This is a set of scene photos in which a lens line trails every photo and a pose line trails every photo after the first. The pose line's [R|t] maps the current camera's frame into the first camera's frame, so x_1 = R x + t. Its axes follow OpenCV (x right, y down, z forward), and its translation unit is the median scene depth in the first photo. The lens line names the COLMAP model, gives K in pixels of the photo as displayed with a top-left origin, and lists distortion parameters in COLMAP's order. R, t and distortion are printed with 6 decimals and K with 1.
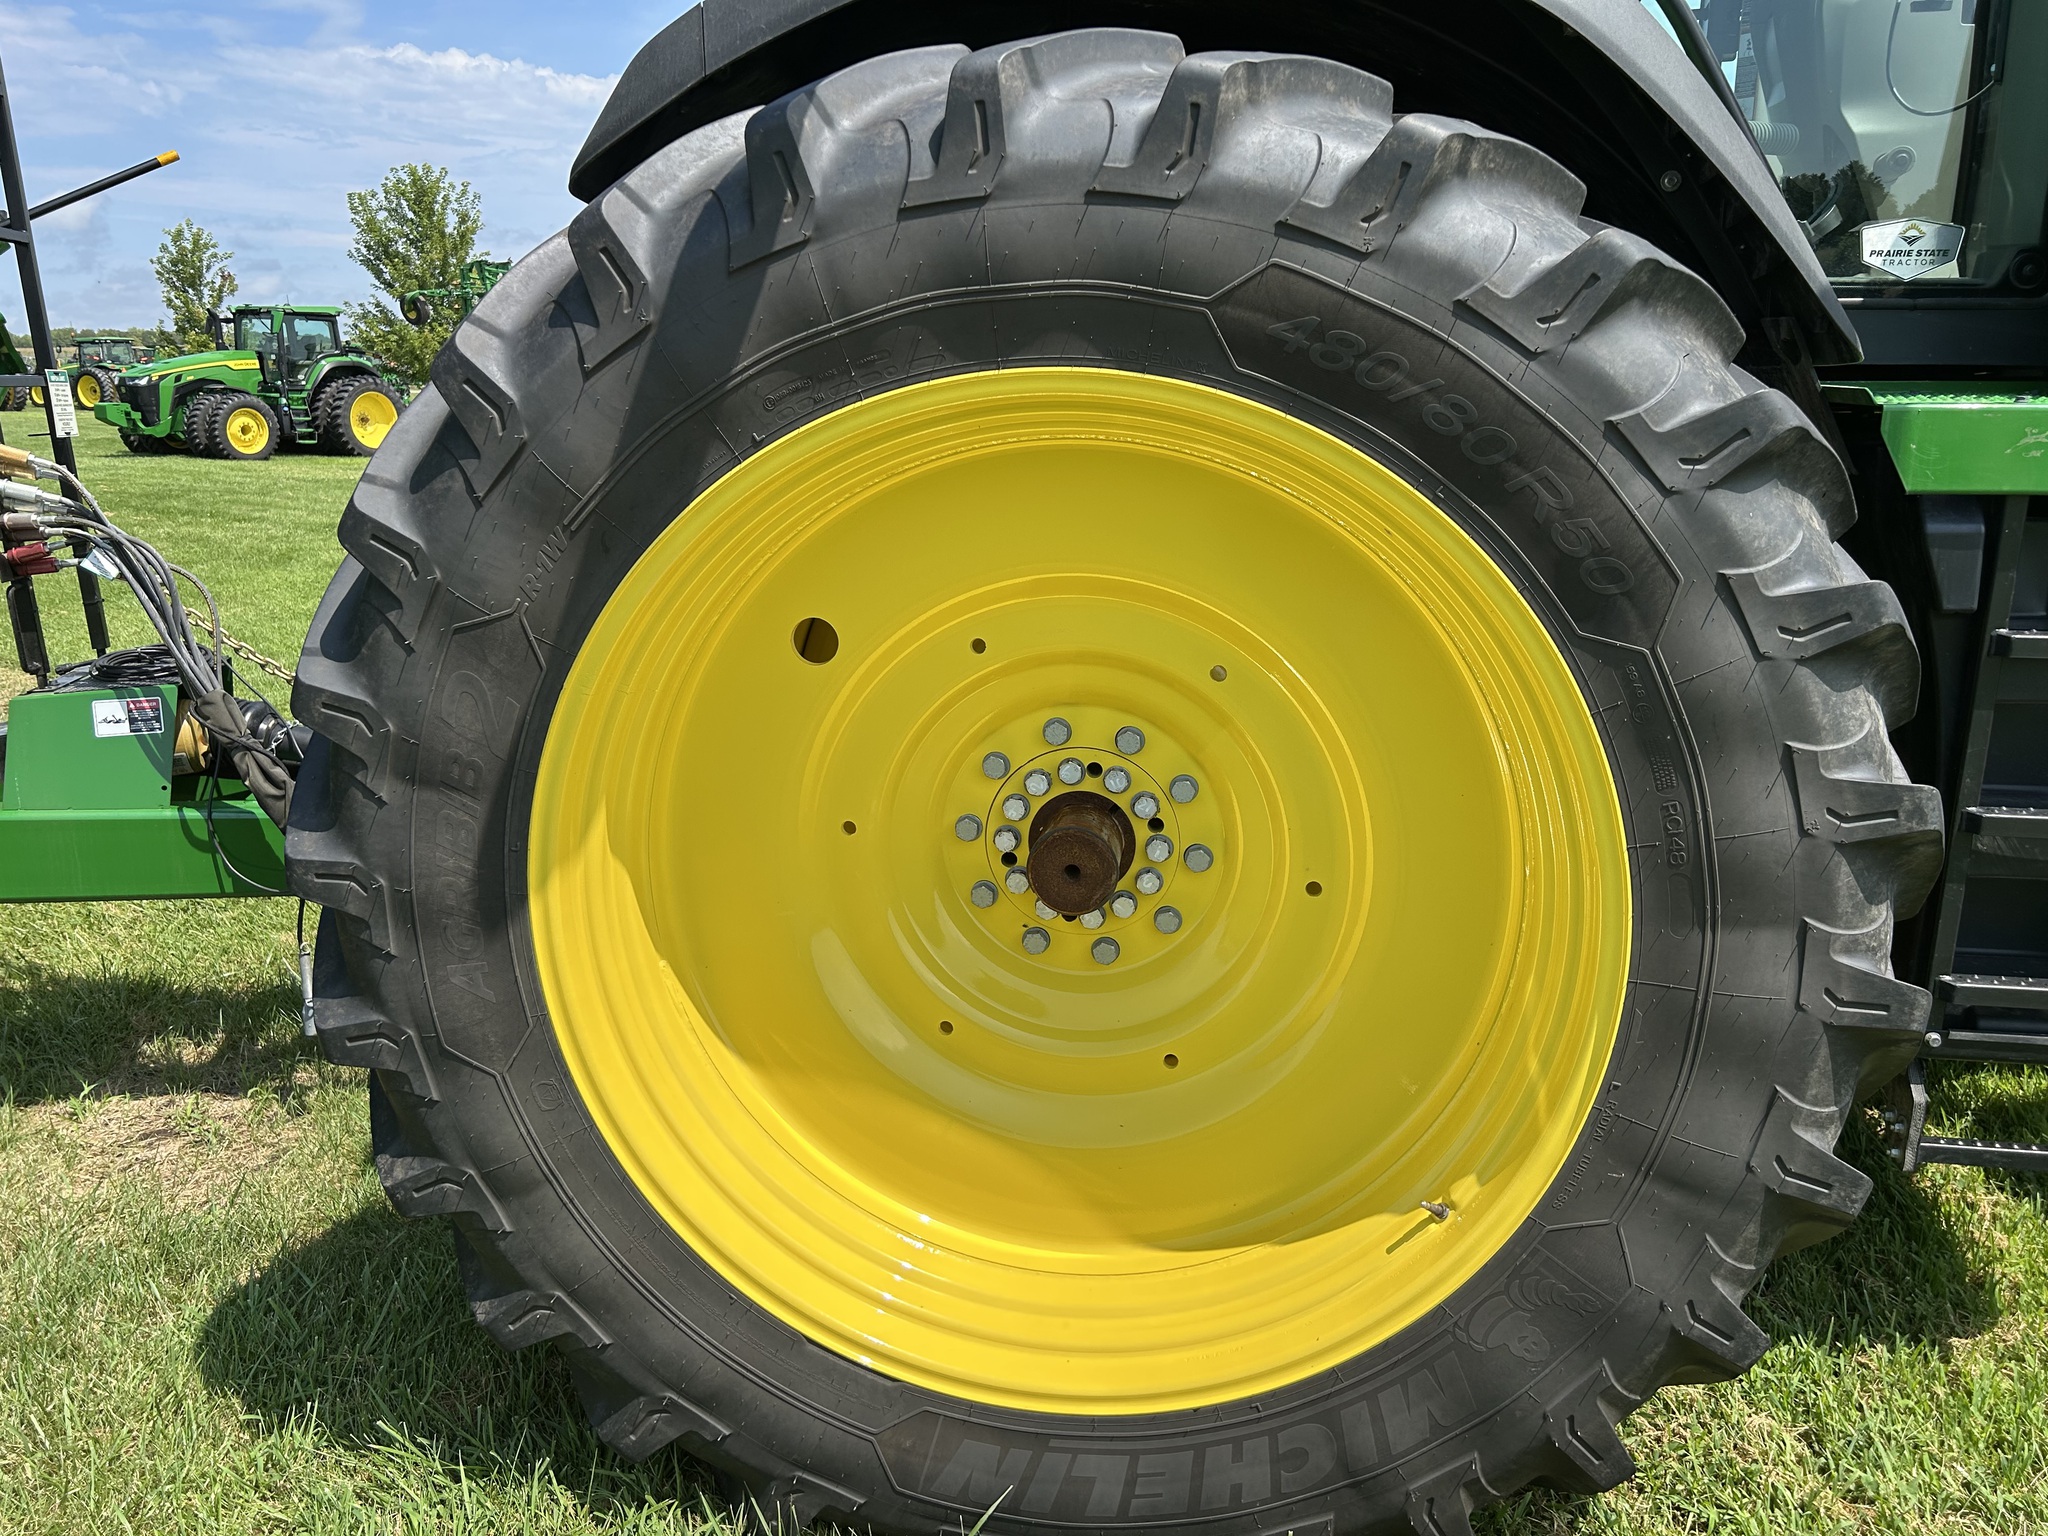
lens RADIAL K [[1524.3, 0, 1040.5], [0, 1524.3, 747.5], [0, 0, 1]] dist [0.041848, -0.049949]
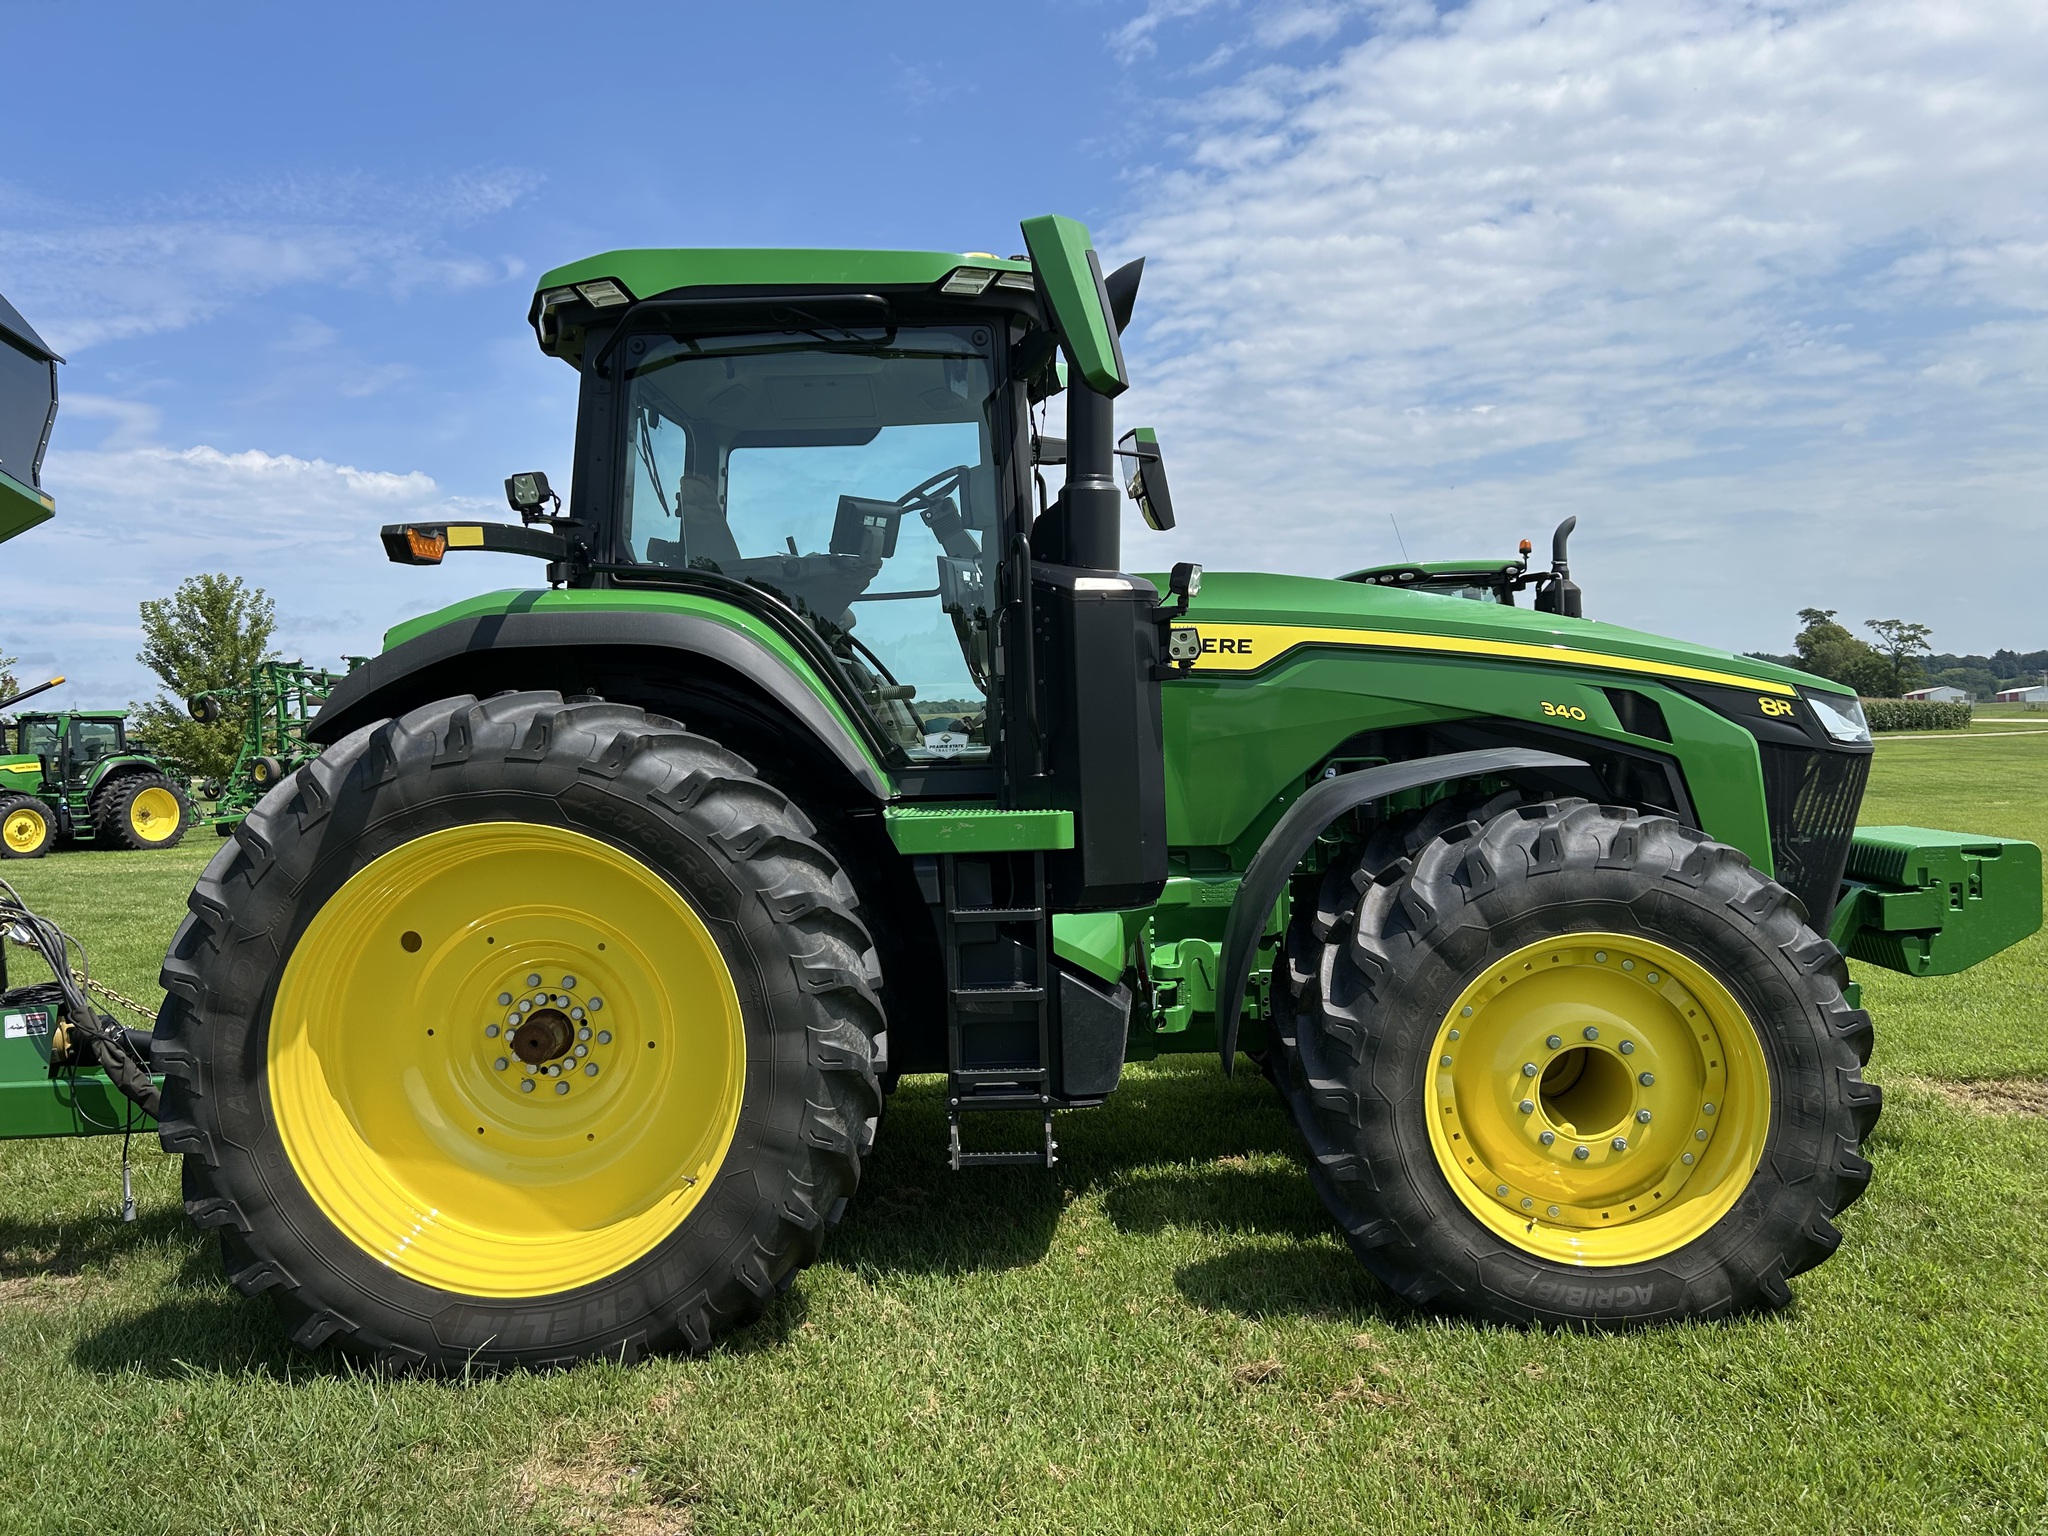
lens RADIAL K [[1524.3, 0, 1032.6], [0, 1524.3, 771.8], [0, 0, 1]] dist [0.041848, -0.049949]
pose [[0.991997, -0.035799, 0.121077, 0.484500], [0.060866, 0.975767, -0.210175, 0.210844], [-0.110619, 0.215862, 0.970138, -1.300938]]
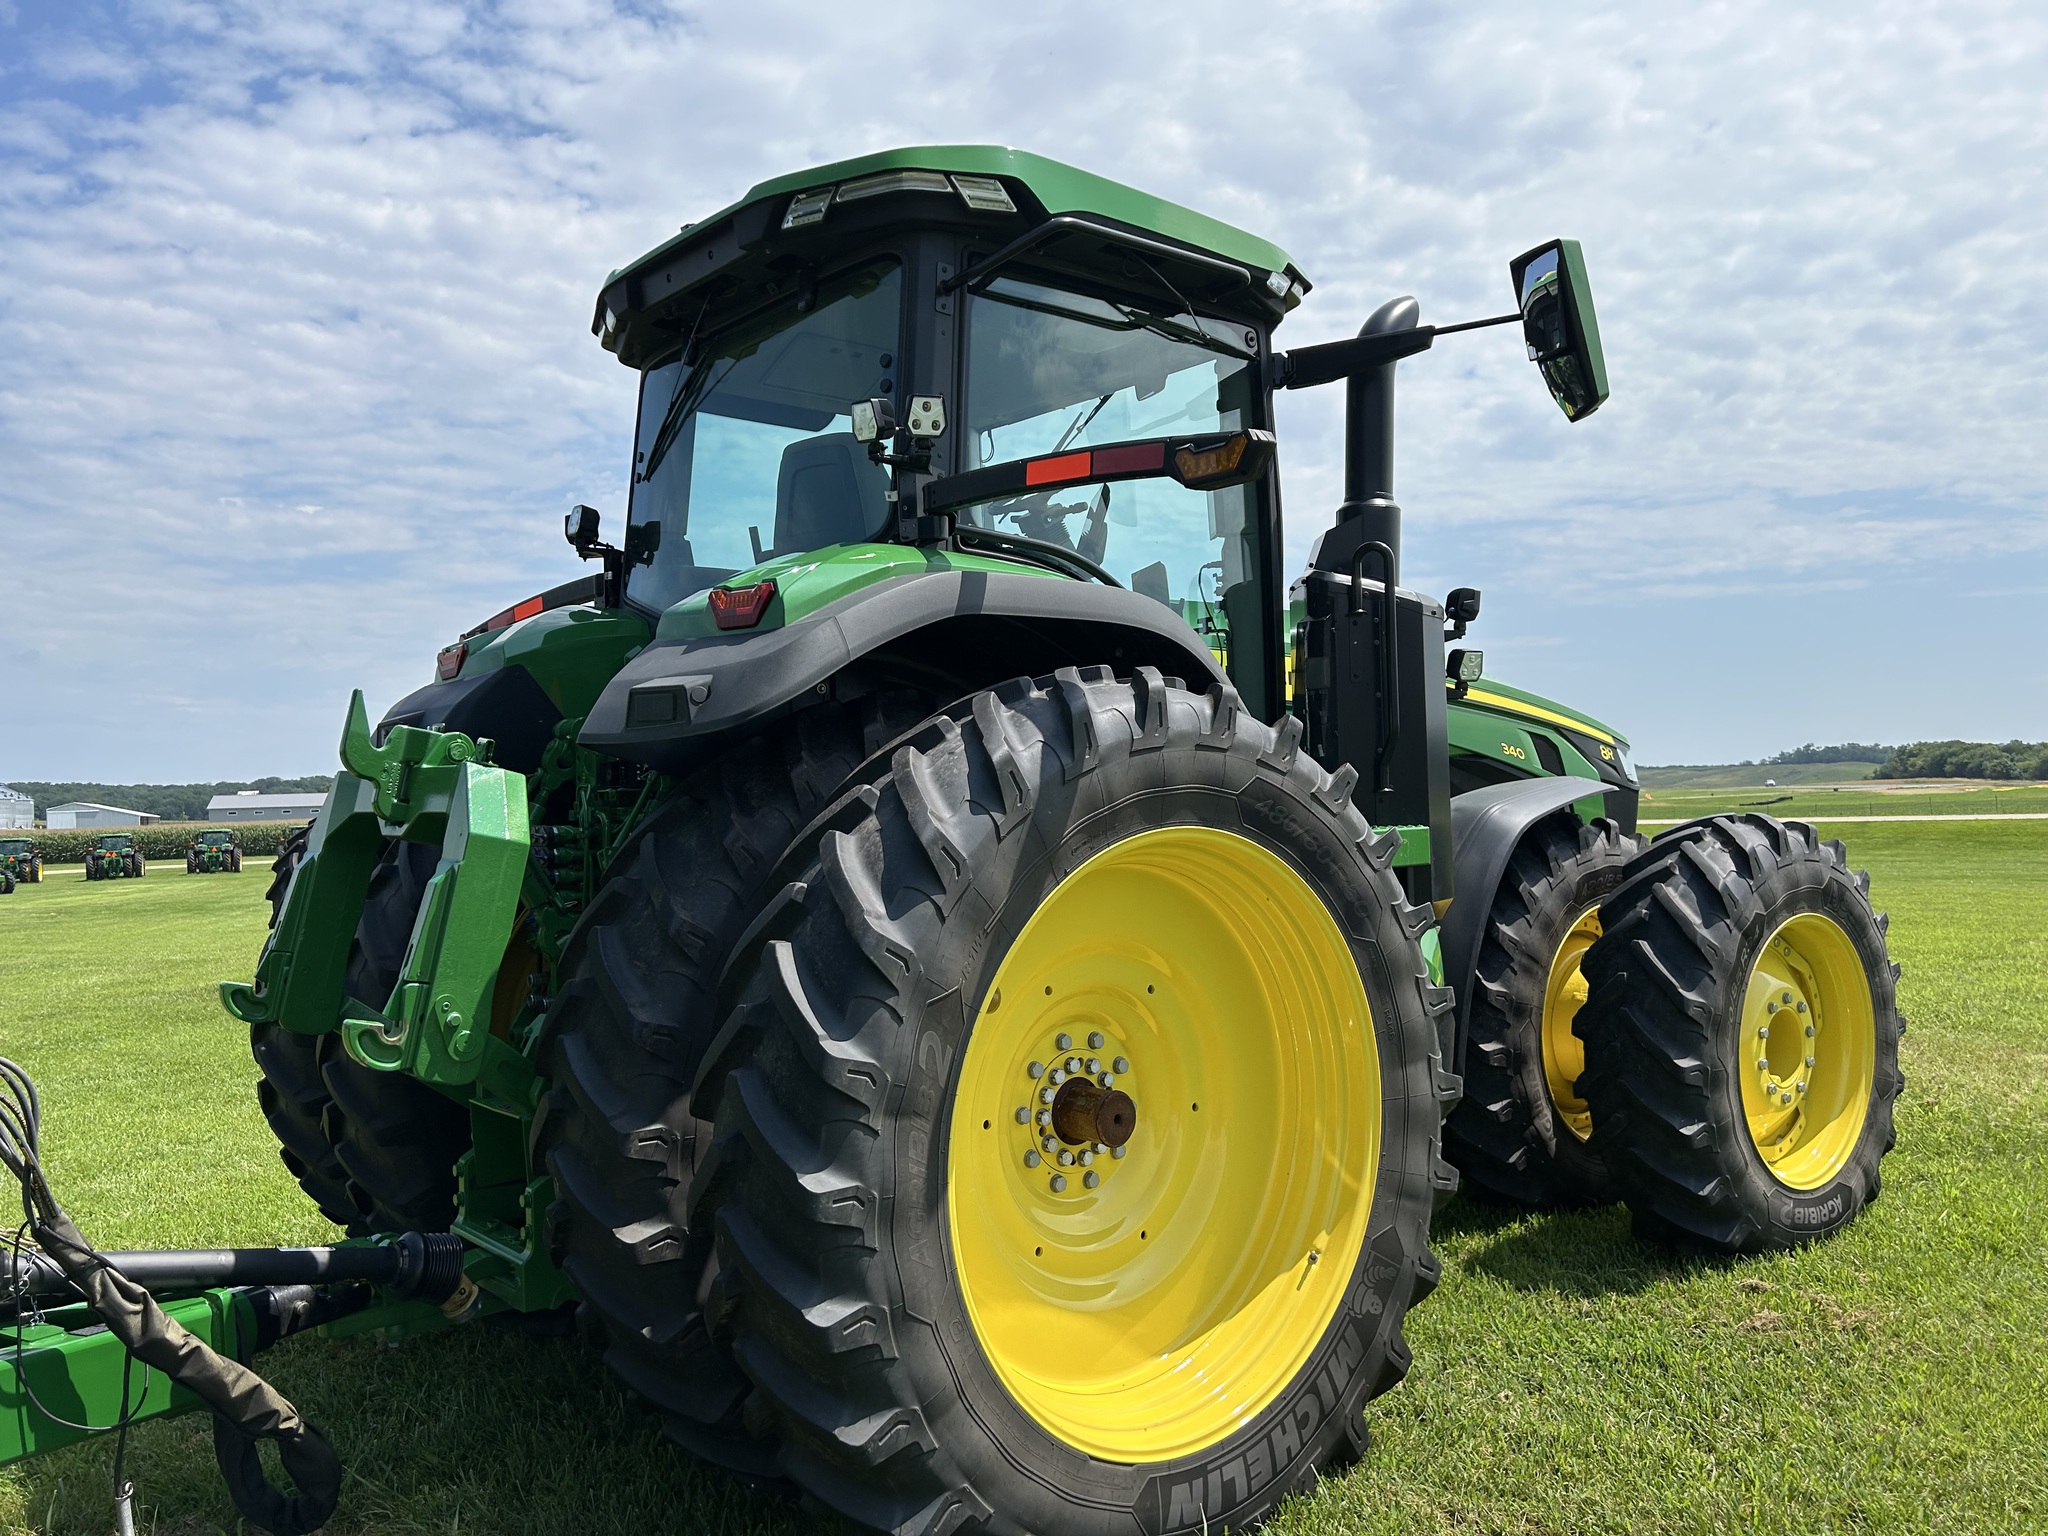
lens RADIAL K [[1524.3, 0, 988.2], [0, 1524.3, 745.3], [0, 0, 1]] dist [0.041848, -0.049949]
pose [[0.673662, 0.007672, 0.739000, -1.351253], [0.206613, 0.958119, -0.198293, -0.008177], [-0.709571, 0.286269, 0.643863, -0.104166]]
